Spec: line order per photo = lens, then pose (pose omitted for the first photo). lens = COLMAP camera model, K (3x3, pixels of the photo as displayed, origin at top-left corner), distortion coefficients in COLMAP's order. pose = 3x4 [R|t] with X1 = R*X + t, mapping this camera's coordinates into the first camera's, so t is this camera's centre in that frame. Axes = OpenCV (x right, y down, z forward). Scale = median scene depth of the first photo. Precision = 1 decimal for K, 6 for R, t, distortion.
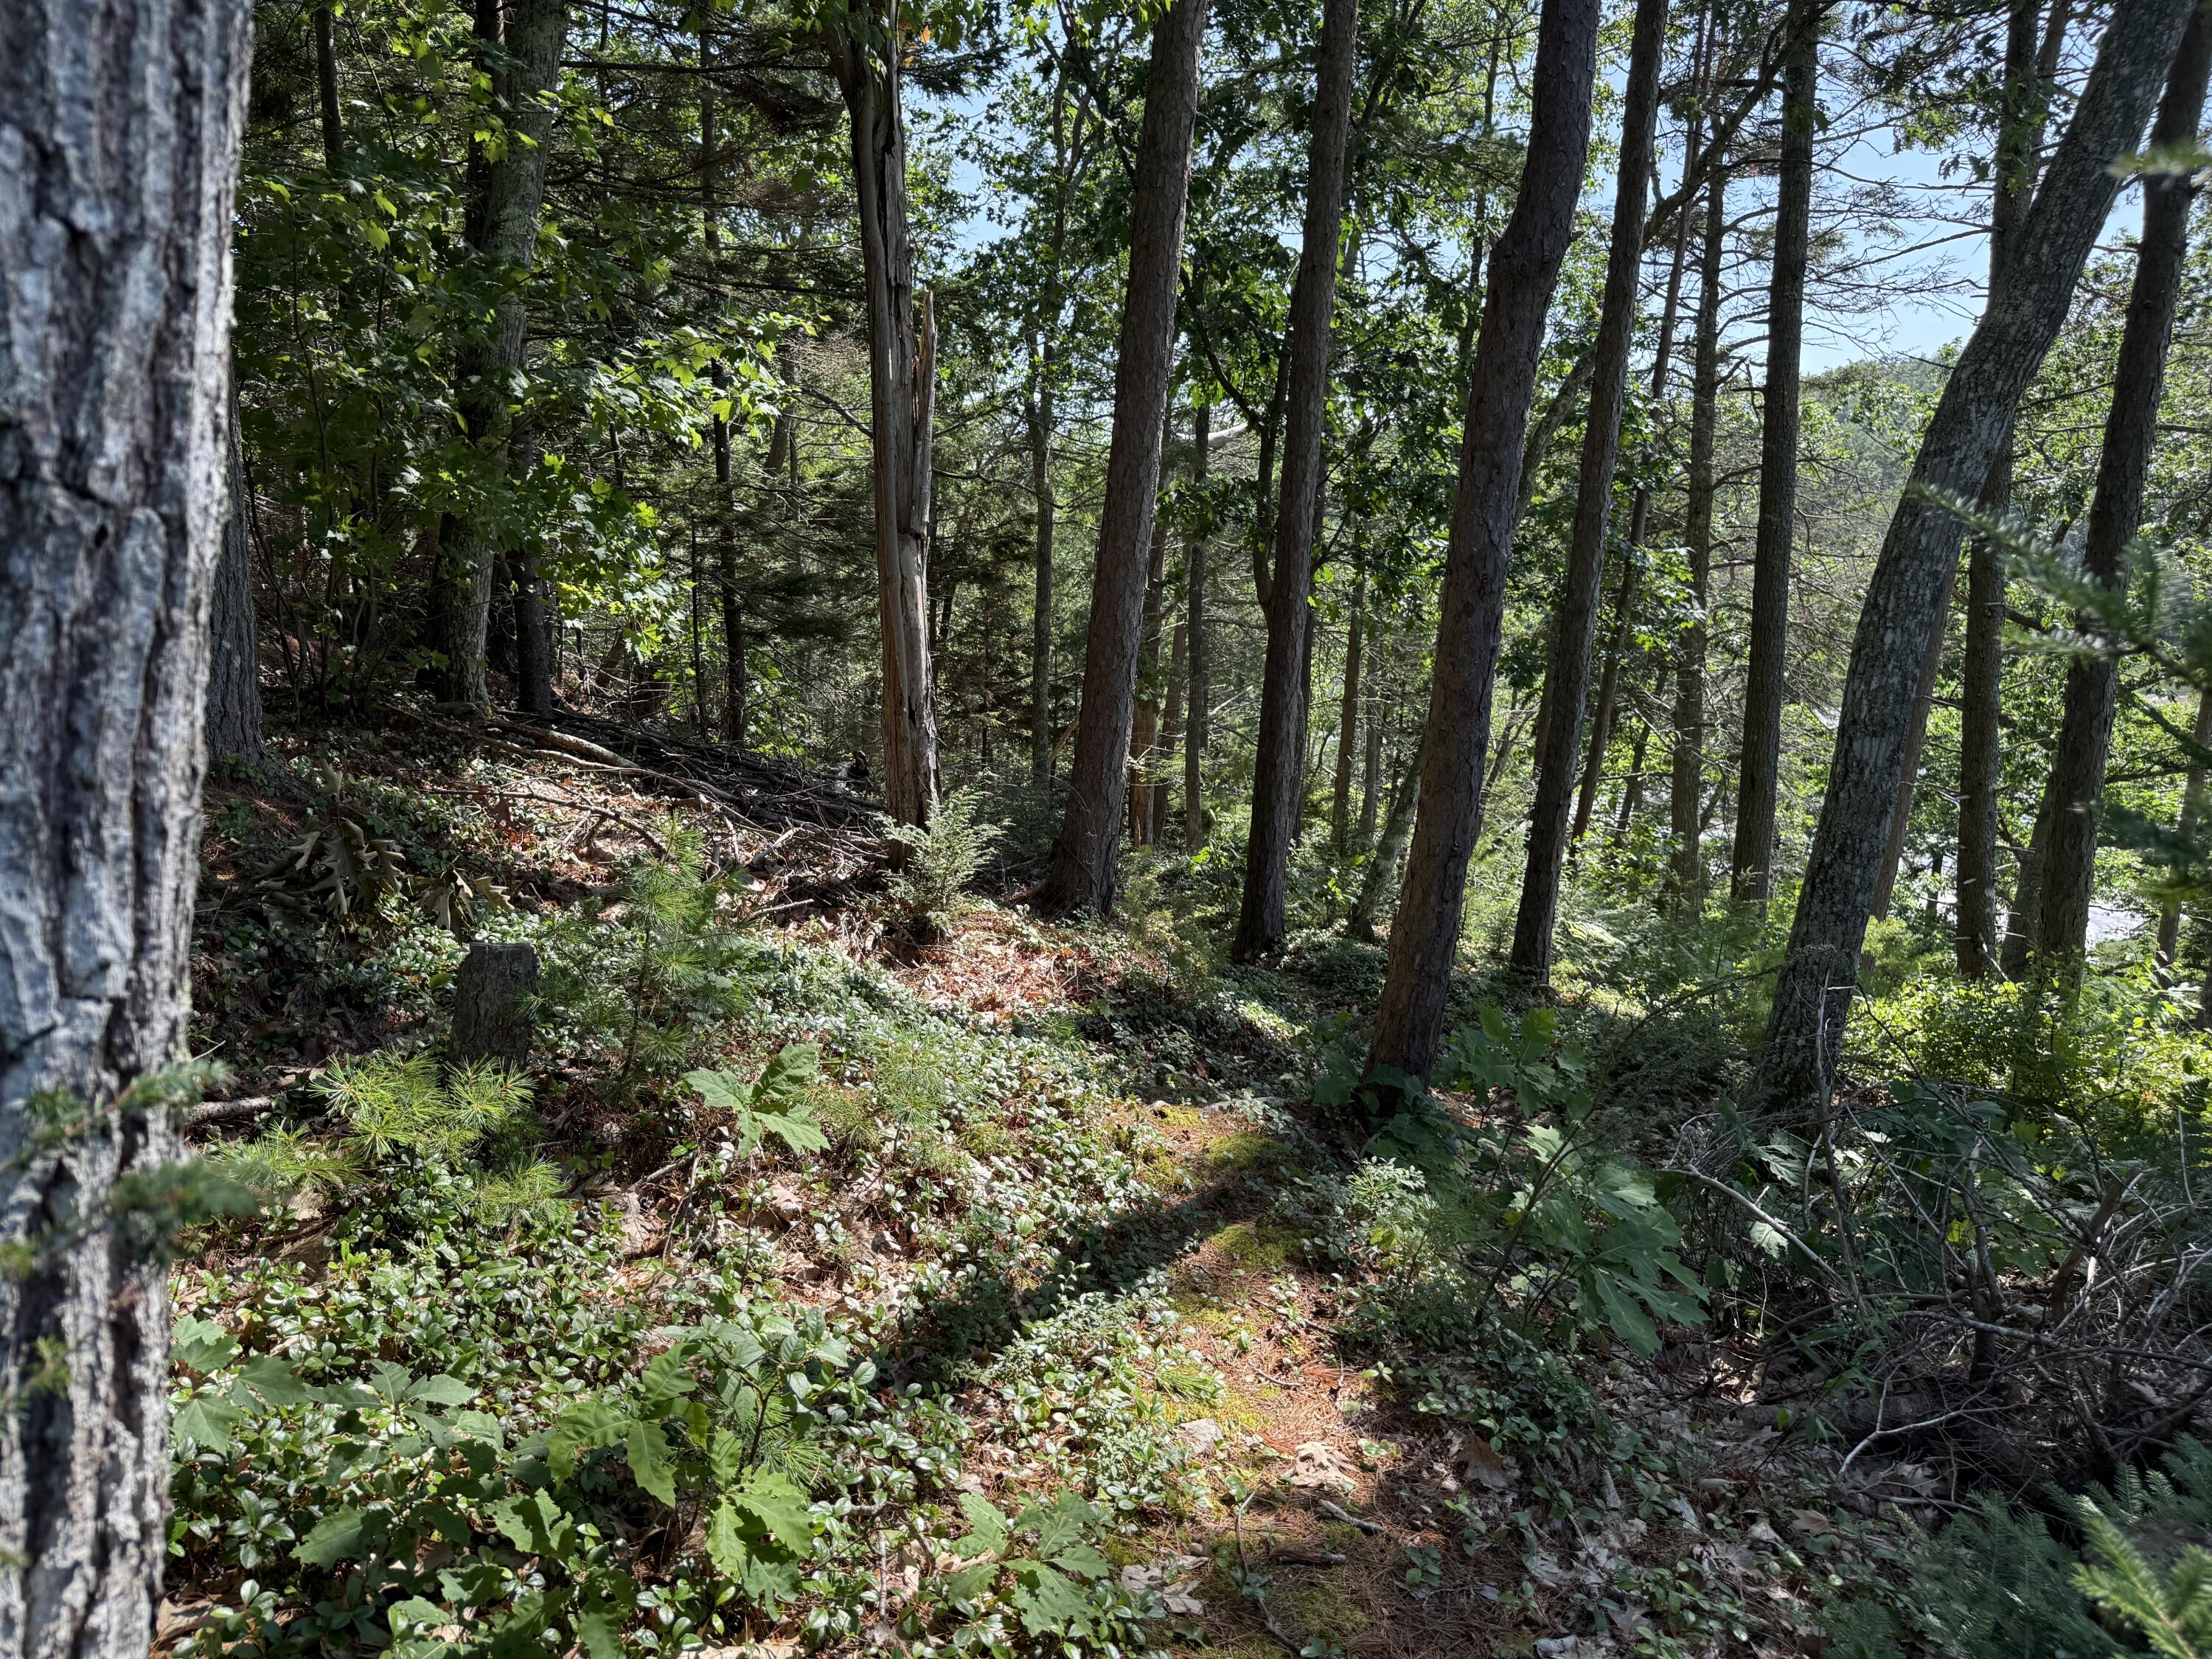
lens RADIAL K [[1559.5, 0, 1110.8], [0, 1559.5, 828.7], [0, 0, 1]] dist [0.032734, -0.045700]
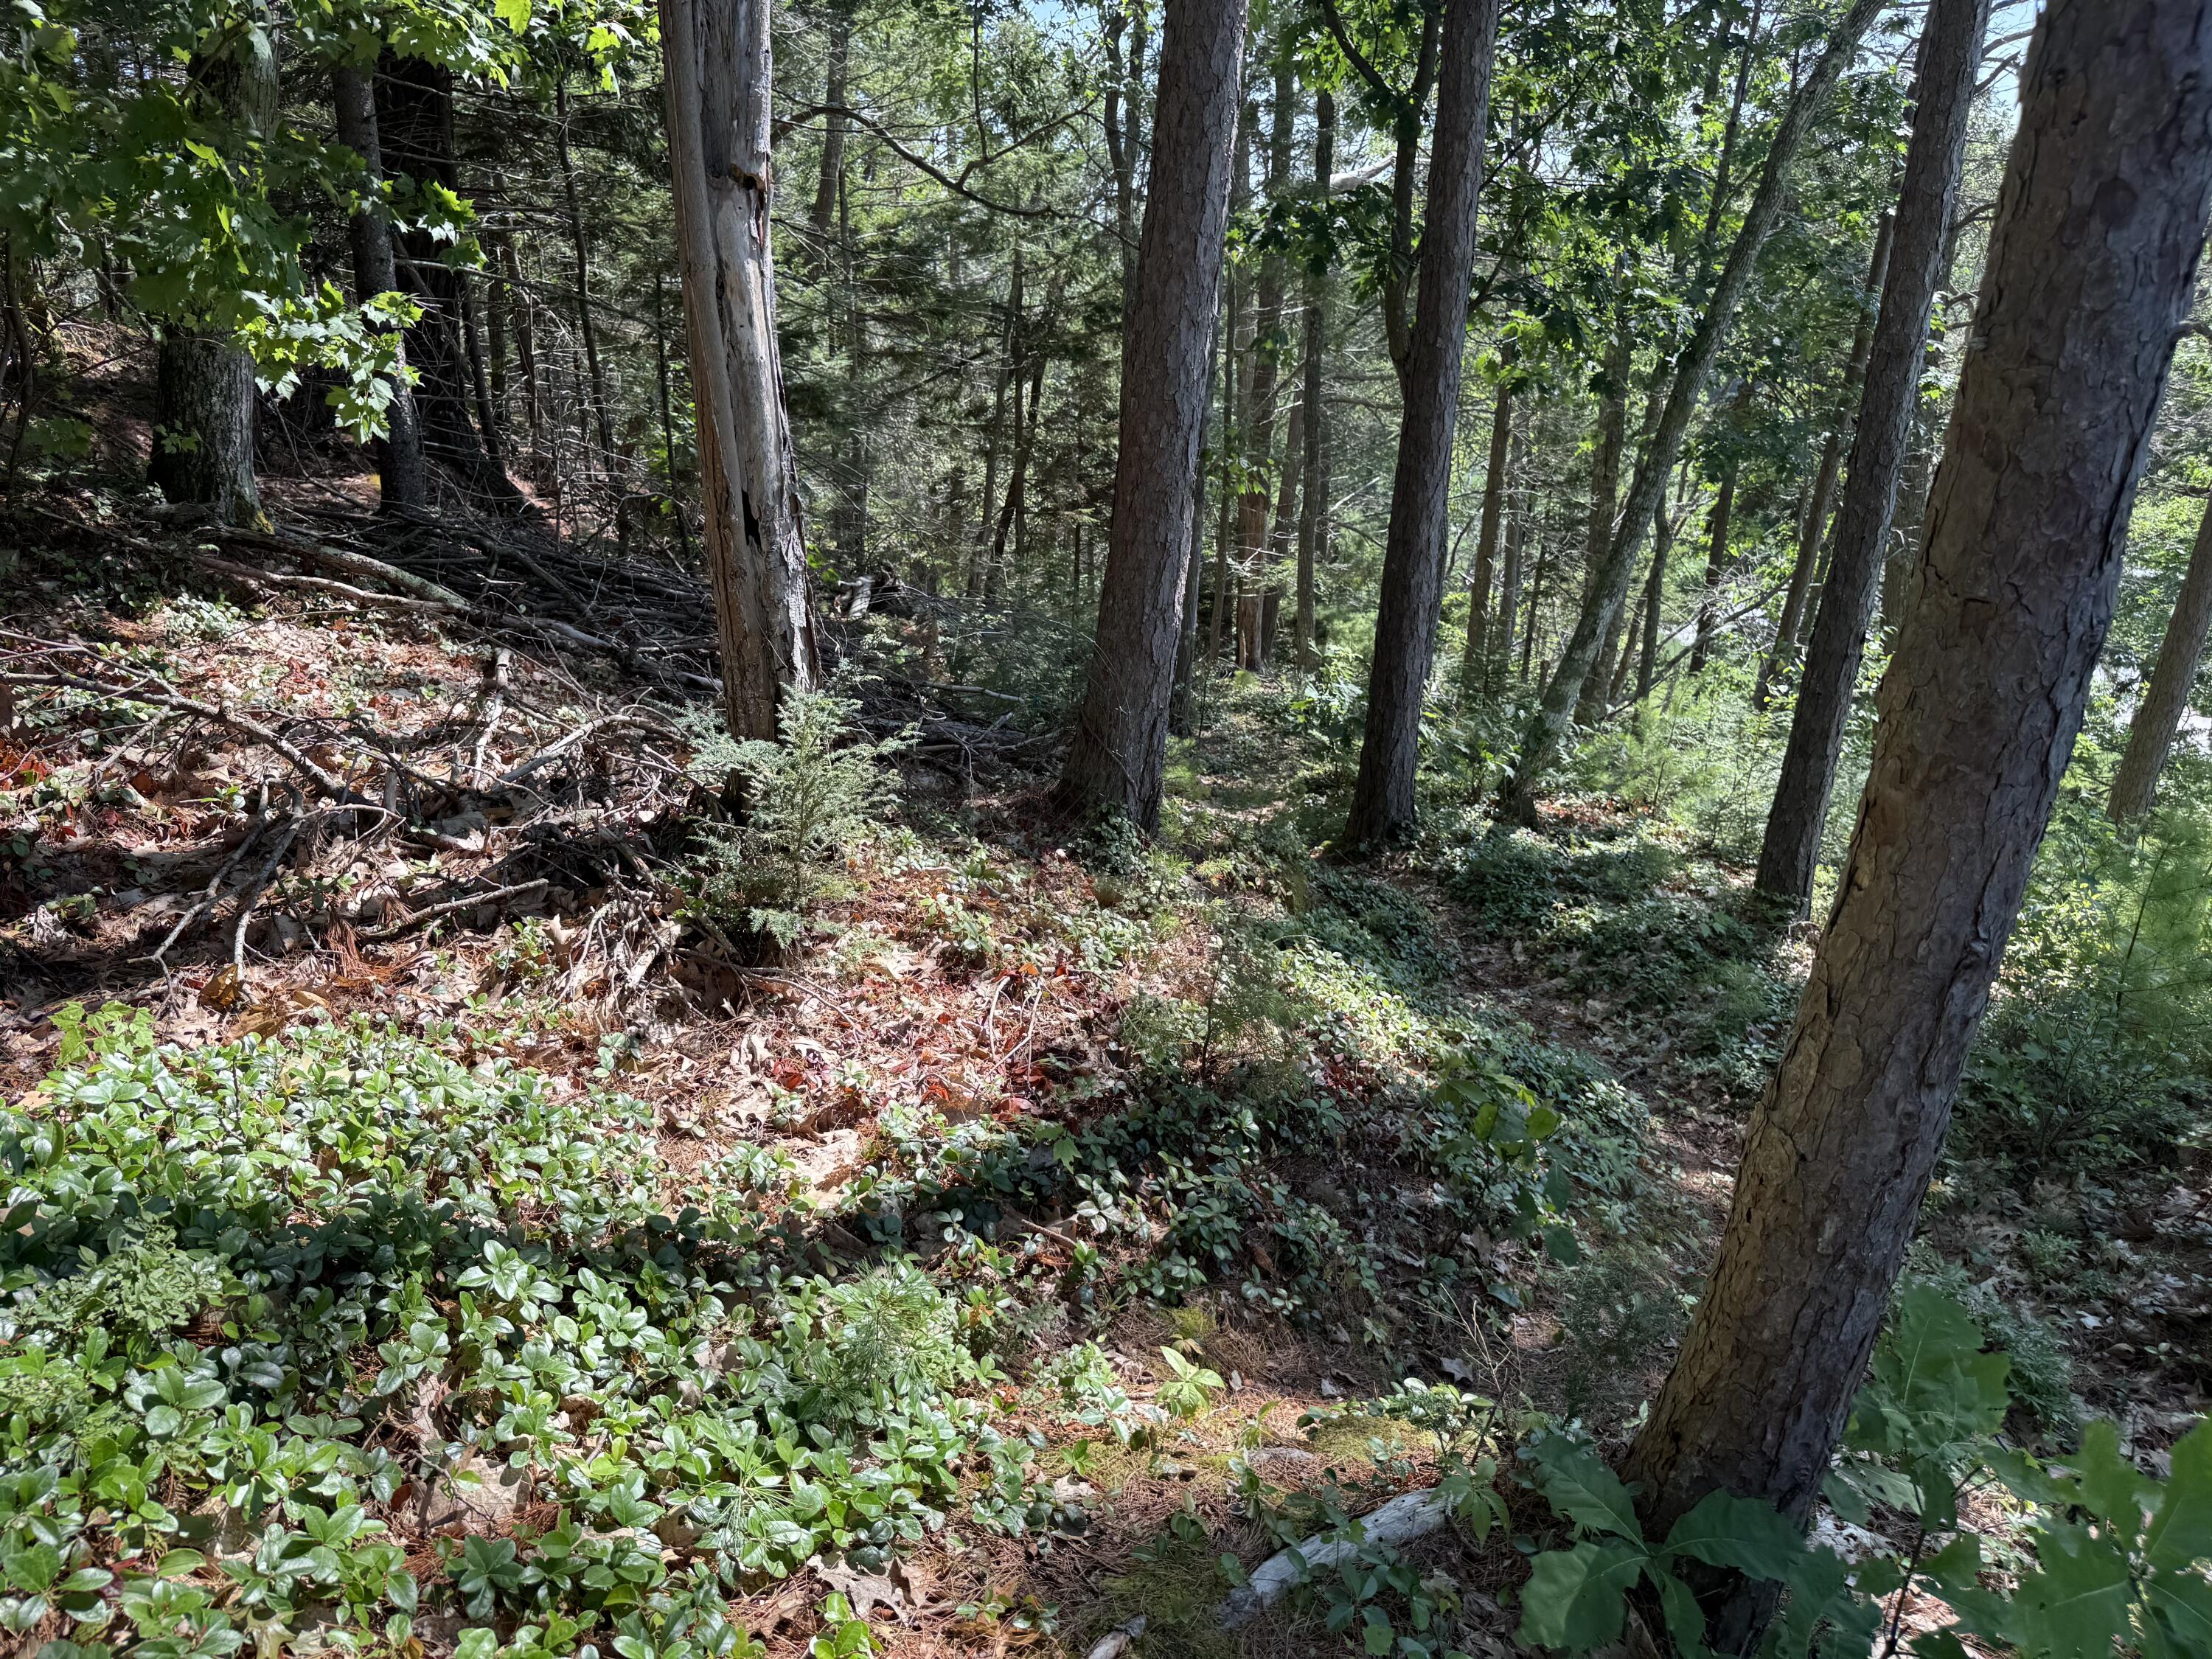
lens RADIAL K [[1559.5, 0, 1094.5], [0, 1559.5, 827.5], [0, 0, 1]] dist [0.032734, -0.045700]
pose [[0.996295, 0.015777, -0.084538, 0.010951], [-0.004794, 0.991689, 0.128572, -0.011133], [0.085864, -0.127691, 0.988090, 0.126841]]
